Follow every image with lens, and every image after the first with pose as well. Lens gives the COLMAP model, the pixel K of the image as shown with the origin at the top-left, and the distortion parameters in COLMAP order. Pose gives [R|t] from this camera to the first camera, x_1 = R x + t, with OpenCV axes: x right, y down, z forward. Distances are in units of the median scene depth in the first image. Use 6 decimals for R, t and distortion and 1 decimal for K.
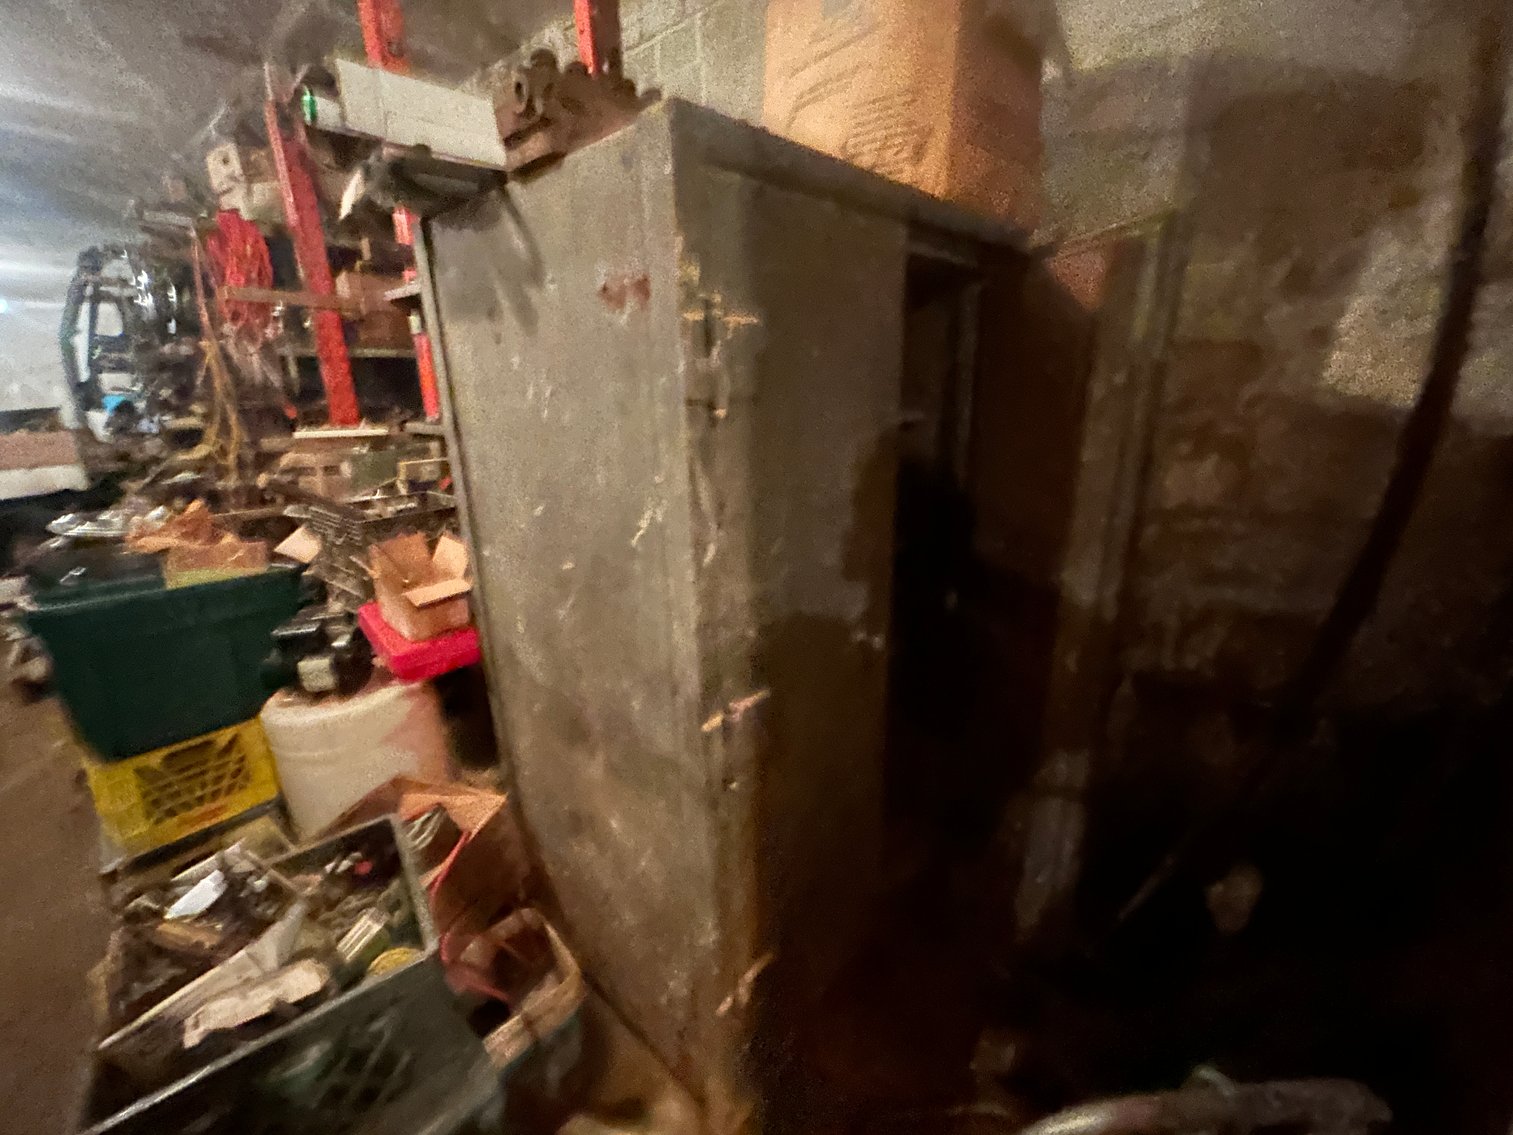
lens RADIAL K [[606.8, 0, 756.7], [0, 606.8, 562.7], [0, 0, 1]] dist [-0.001721, 0.000165]
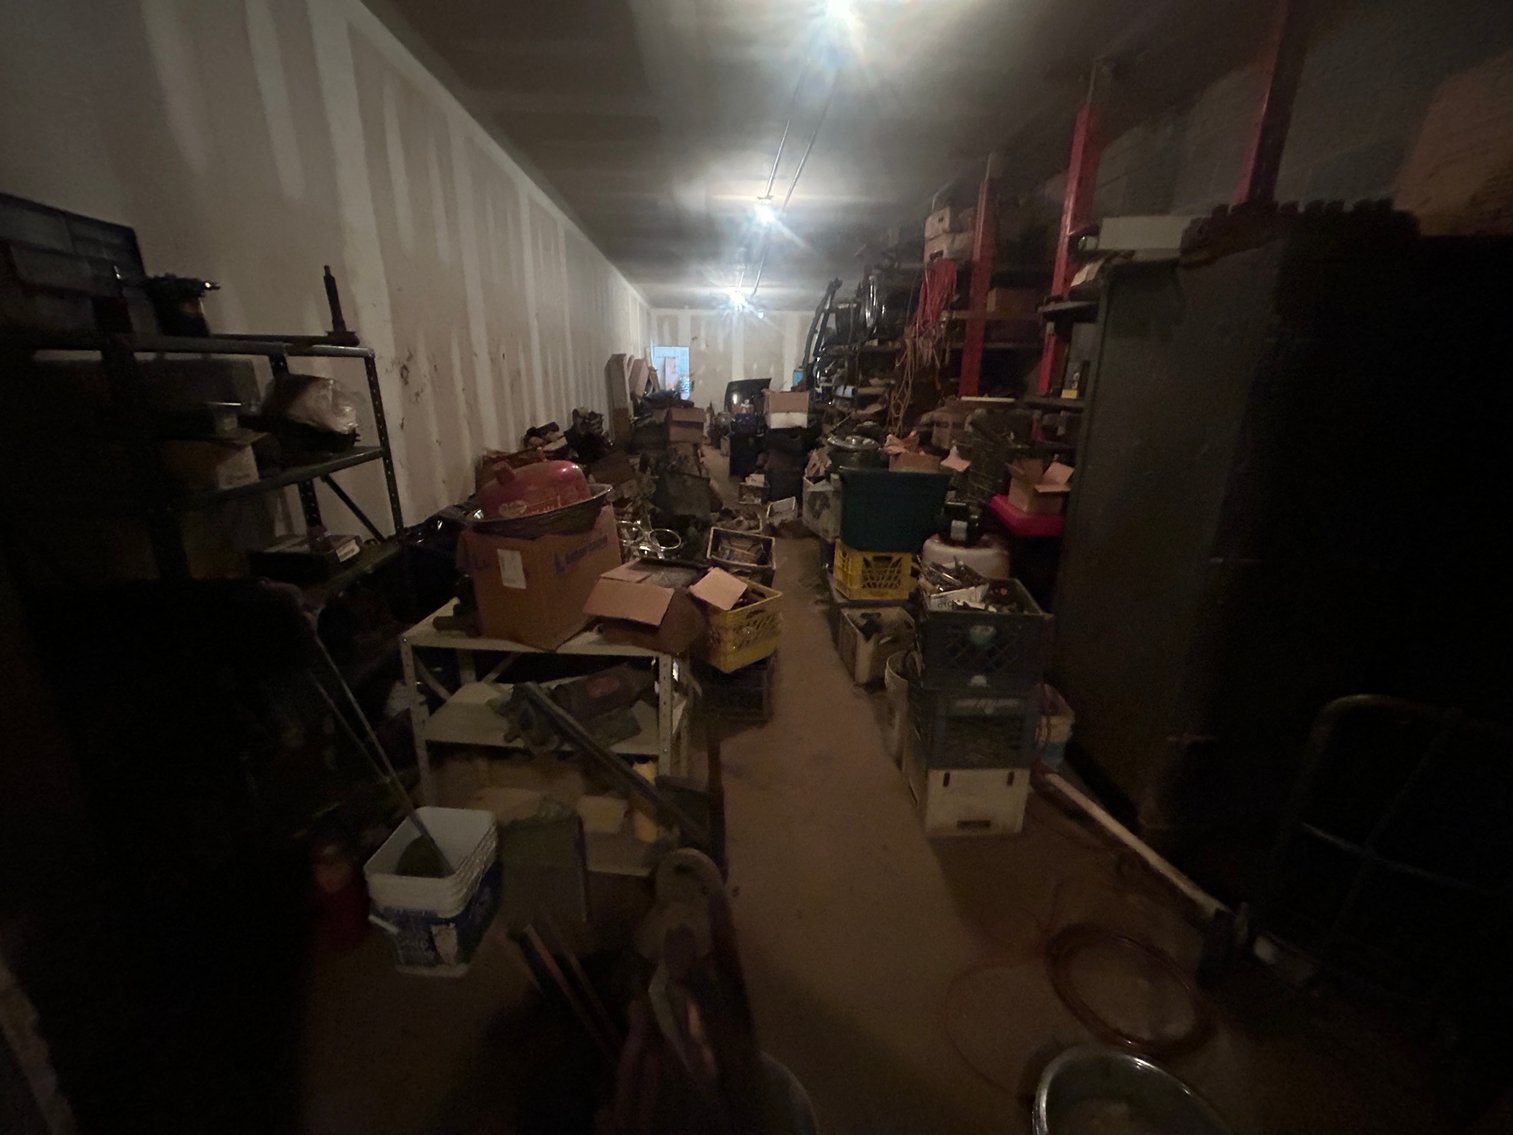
lens RADIAL K [[606.8, 0, 759.3], [0, 606.8, 564.5], [0, 0, 1]] dist [-0.001721, 0.000165]
pose [[0.688168, 0.242467, -0.683839, 0.119963], [-0.225656, 0.967290, 0.115884, 0.193892], [0.689568, 0.074564, 0.720372, -0.658265]]
